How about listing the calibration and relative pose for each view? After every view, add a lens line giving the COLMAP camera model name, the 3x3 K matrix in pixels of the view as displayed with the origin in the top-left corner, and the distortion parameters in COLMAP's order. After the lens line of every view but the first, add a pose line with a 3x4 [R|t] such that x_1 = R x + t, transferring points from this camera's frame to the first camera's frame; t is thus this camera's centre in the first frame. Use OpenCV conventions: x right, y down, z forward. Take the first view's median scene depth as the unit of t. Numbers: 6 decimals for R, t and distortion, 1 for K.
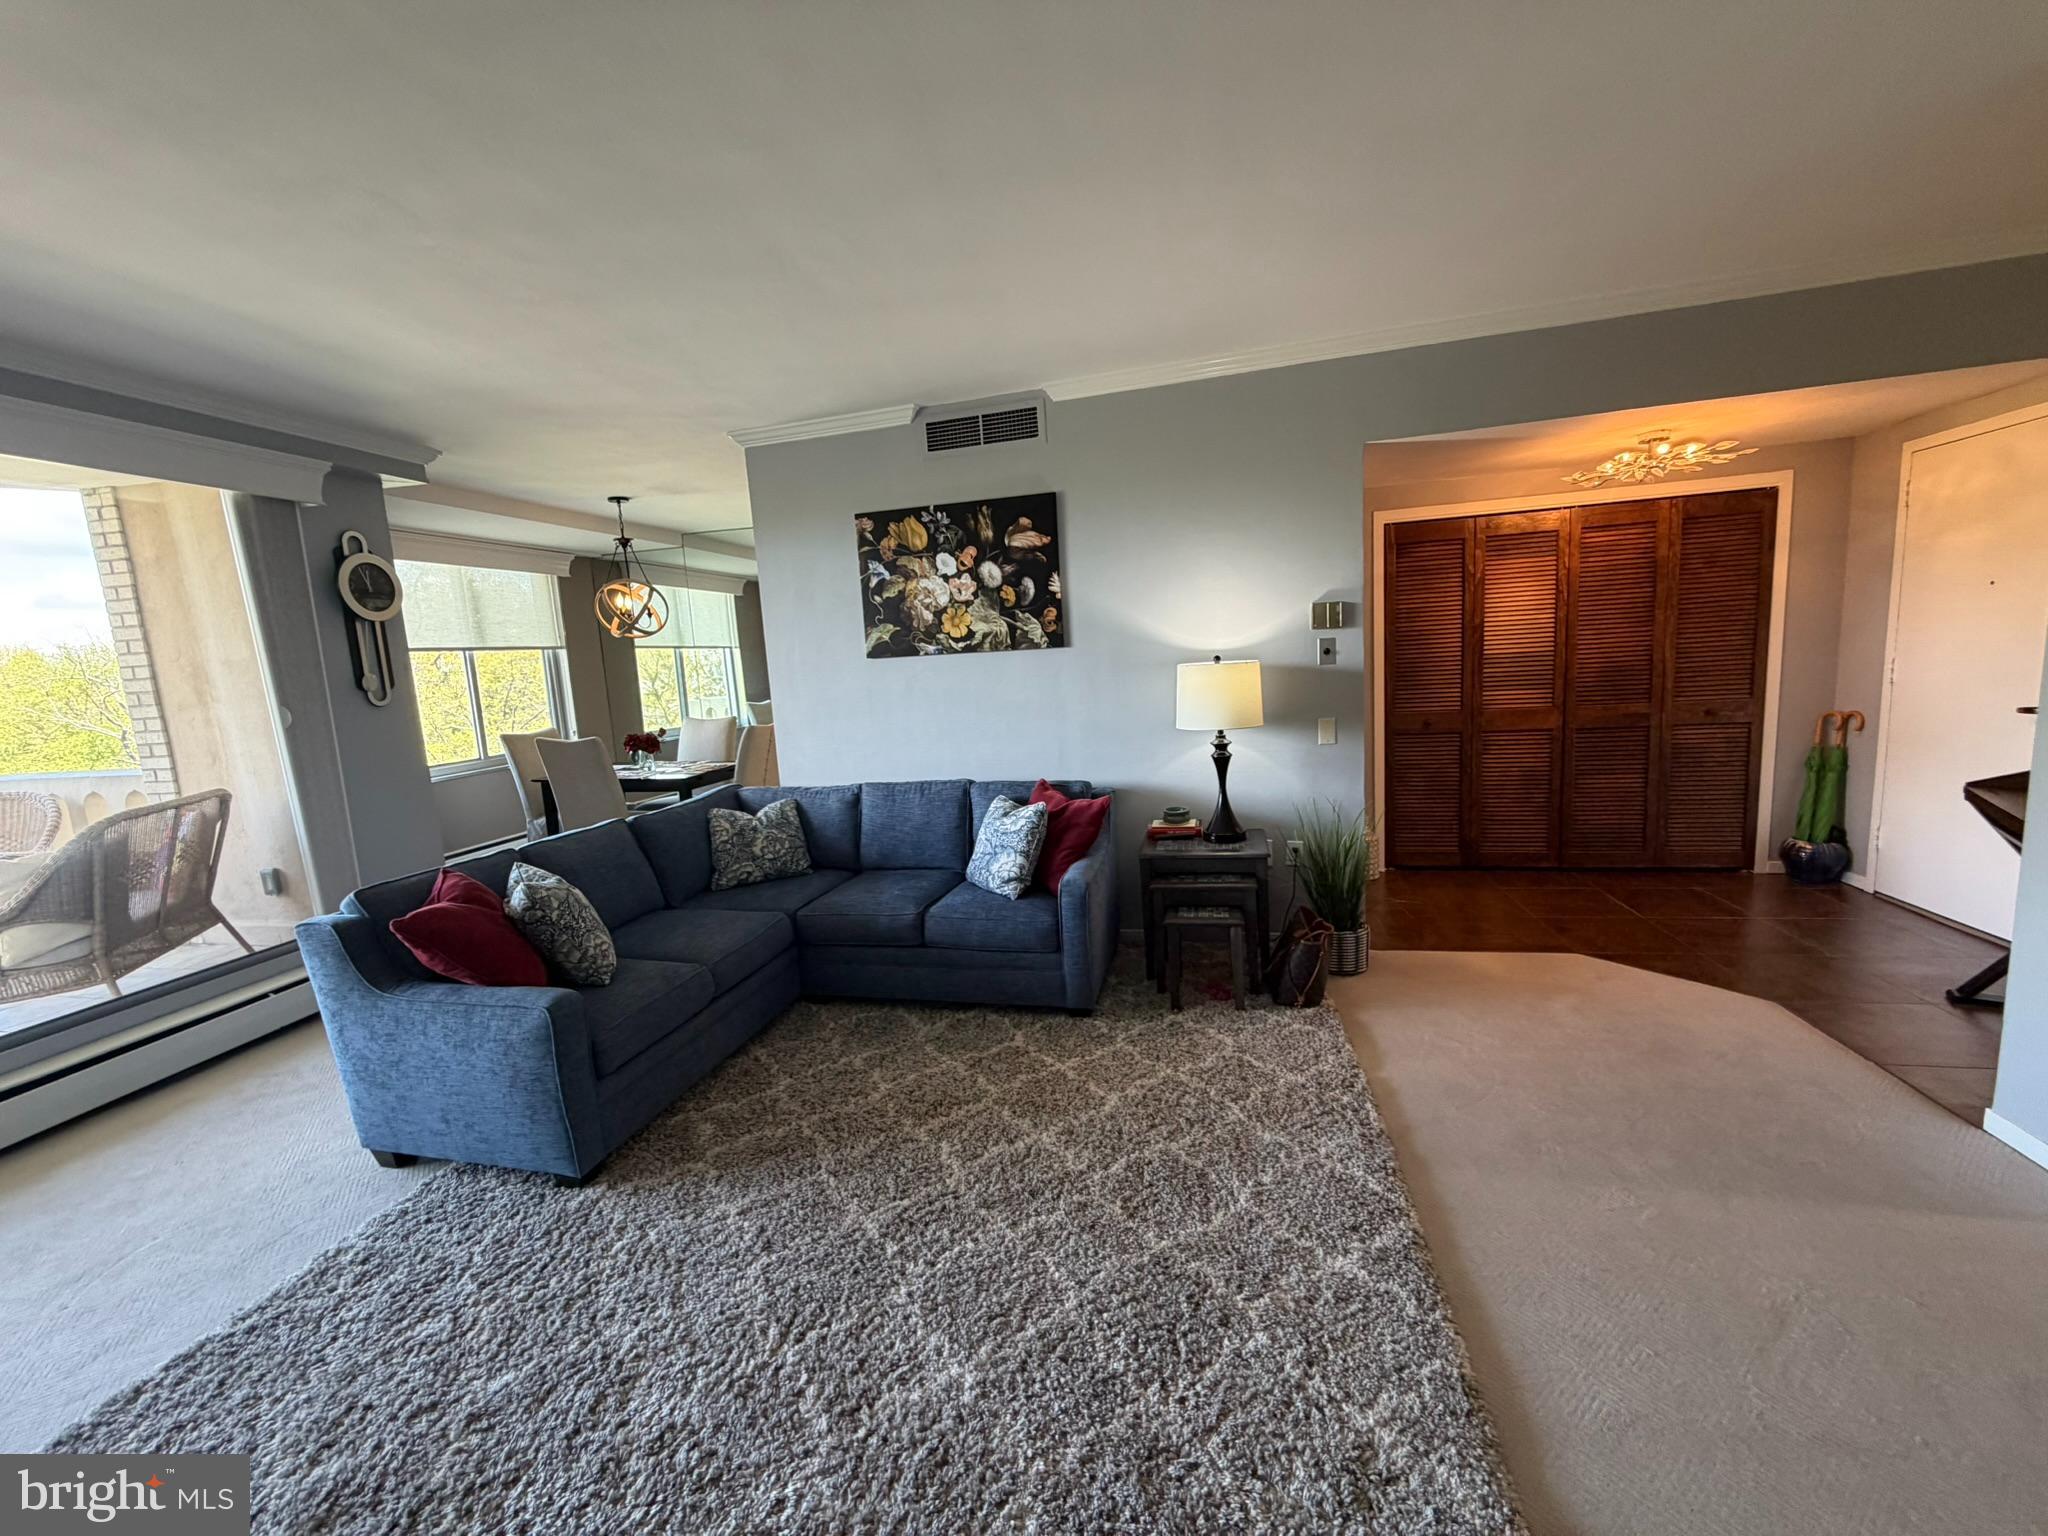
lens RADIAL K [[813.4, 0, 1012.5], [0, 813.4, 770.3], [0, 0, 1]] dist [-0.003991, 0.000952]
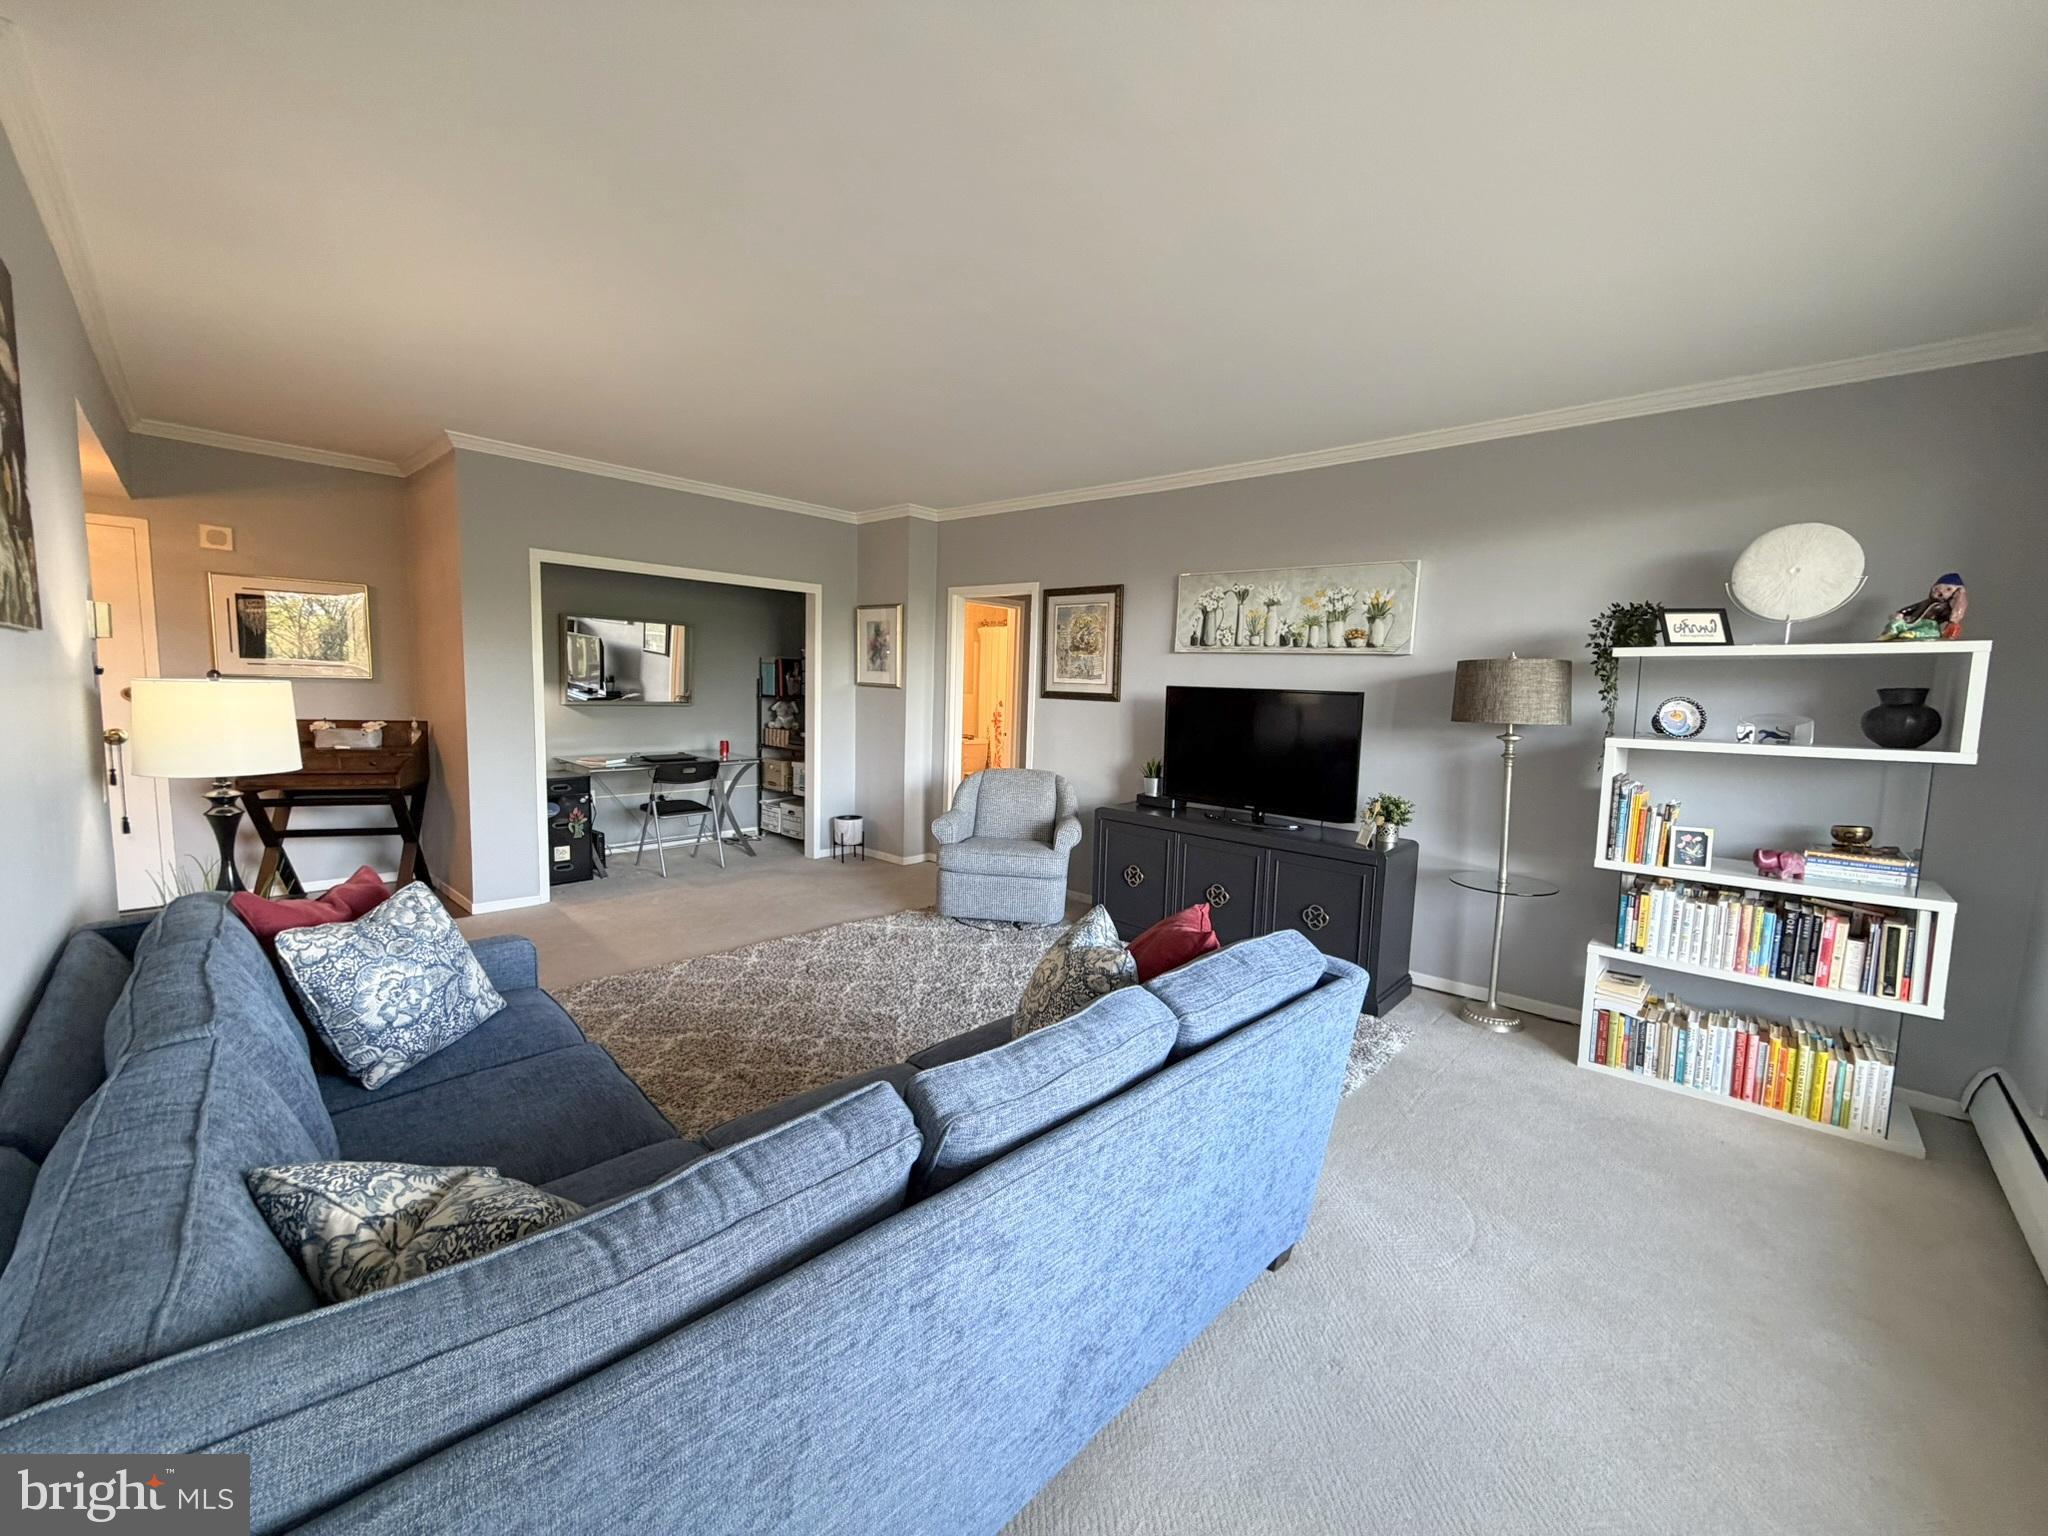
lens RADIAL K [[813.4, 0, 1025.5], [0, 813.4, 768.8], [0, 0, 1]] dist [-0.003991, 0.000952]
pose [[-0.868025, -0.012758, 0.496357, -0.608011], [0.094585, 0.977115, 0.190526, -0.108361], [-0.487429, 0.212329, -0.846953, 1.118788]]
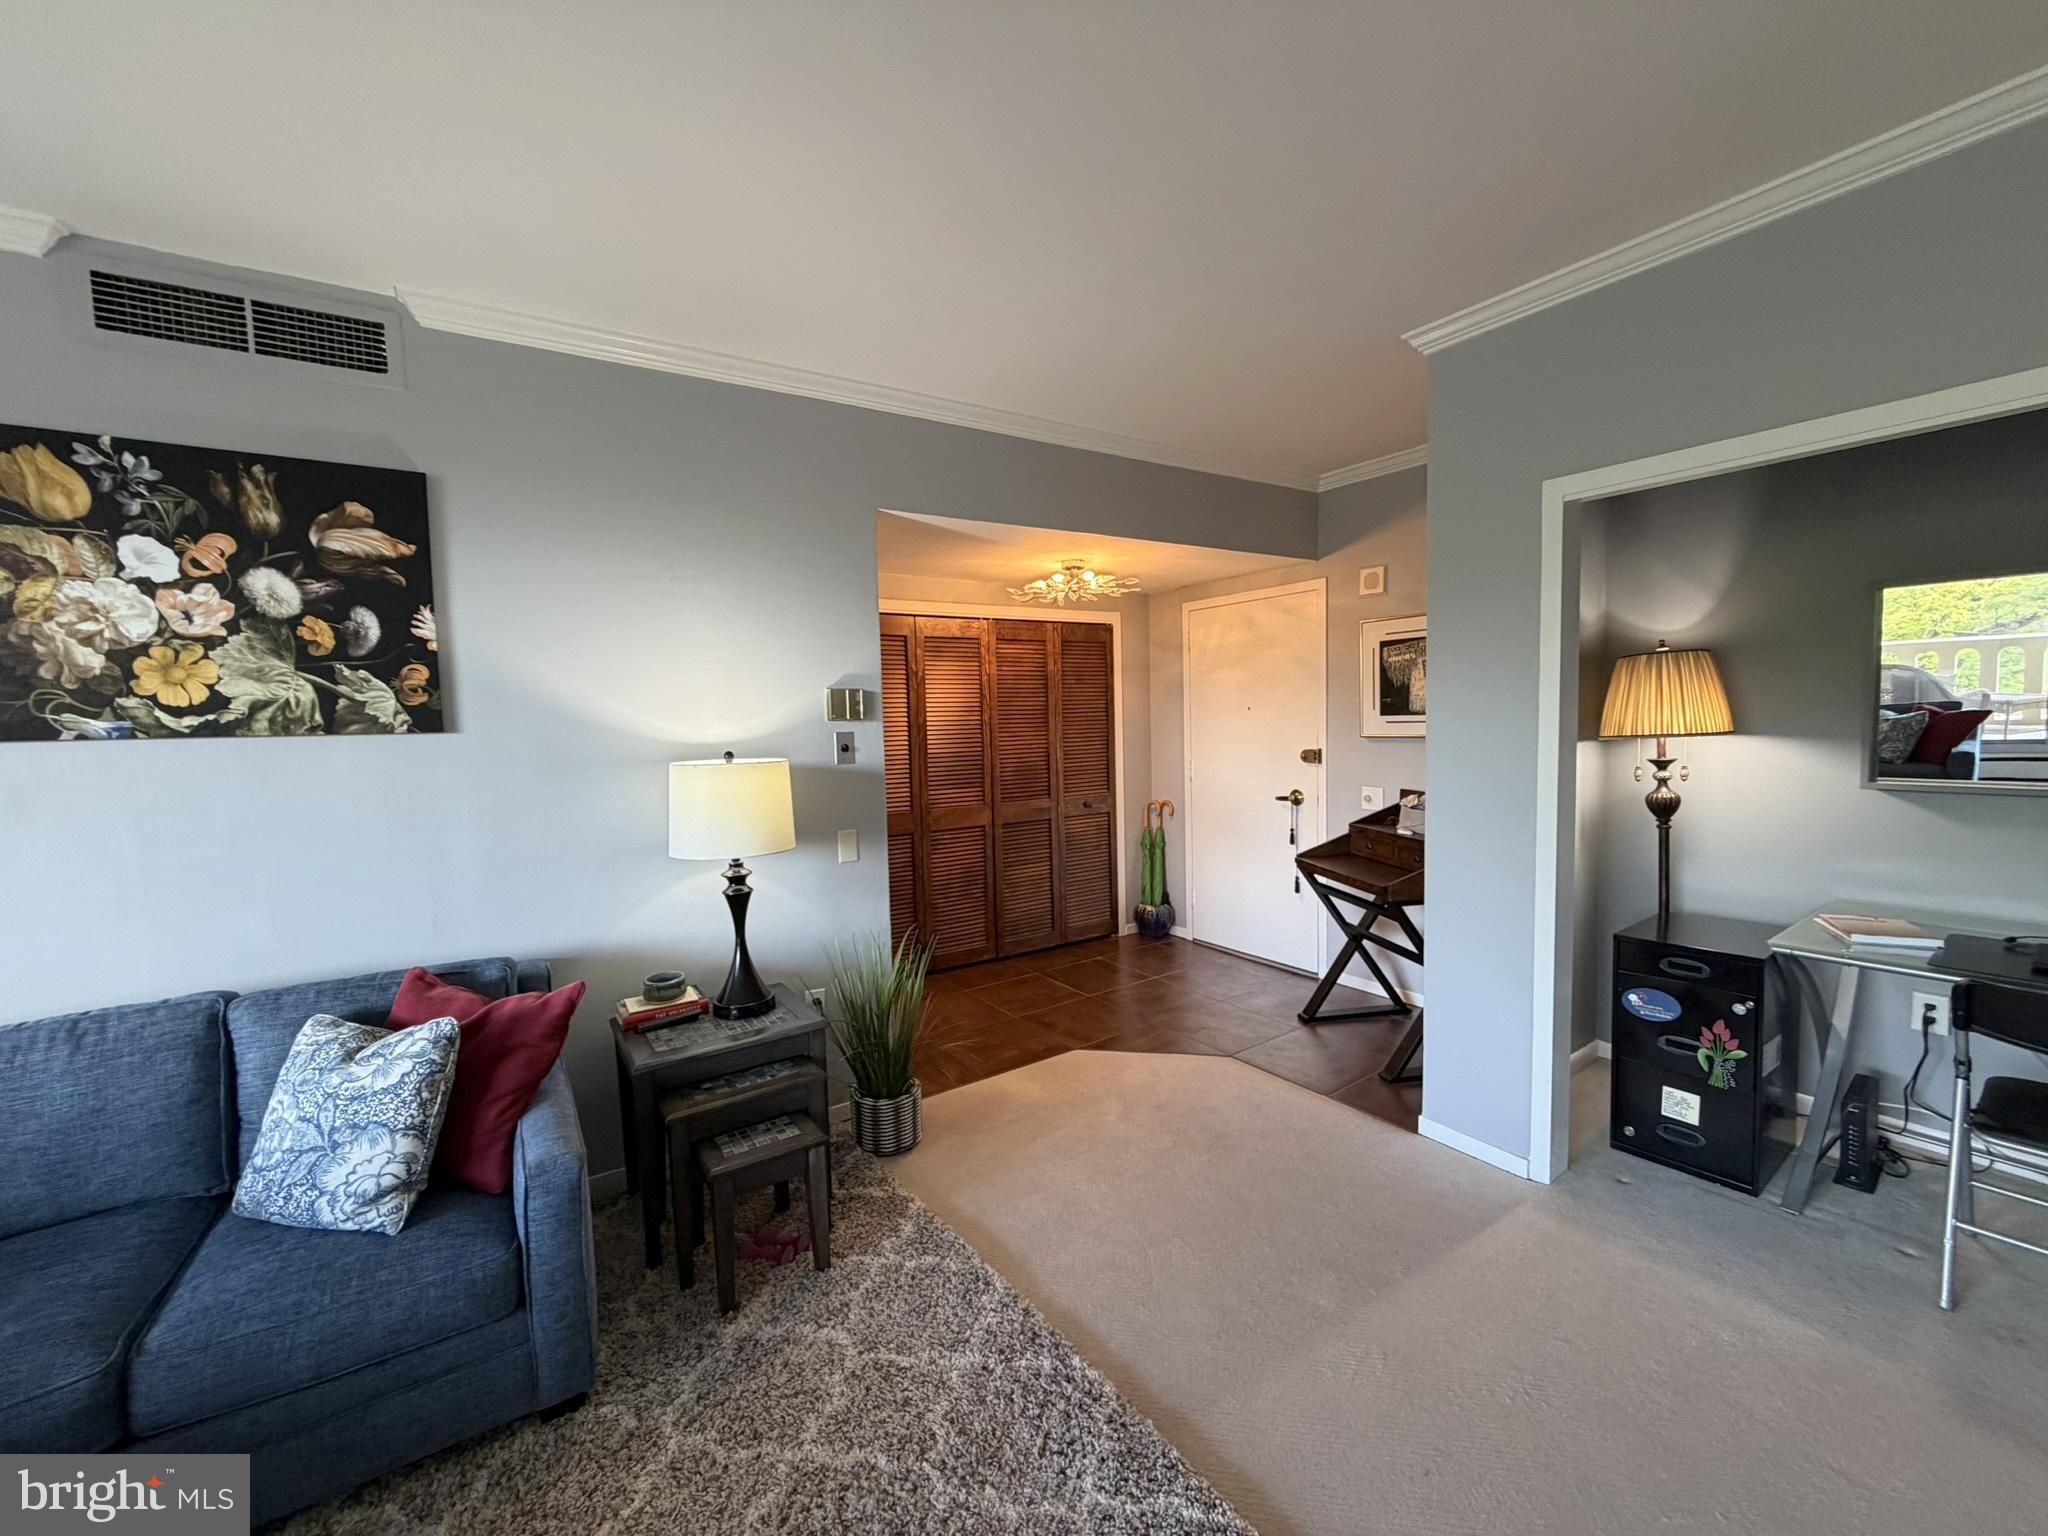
lens RADIAL K [[813.4, 0, 1012.7], [0, 813.4, 769.4], [0, 0, 1]] dist [-0.003991, 0.000952]
pose [[0.676357, -0.000849, 0.736573, -0.091691], [0.087441, 0.993021, -0.079148, -0.042442], [-0.731365, 0.117939, 0.671711, 0.307341]]
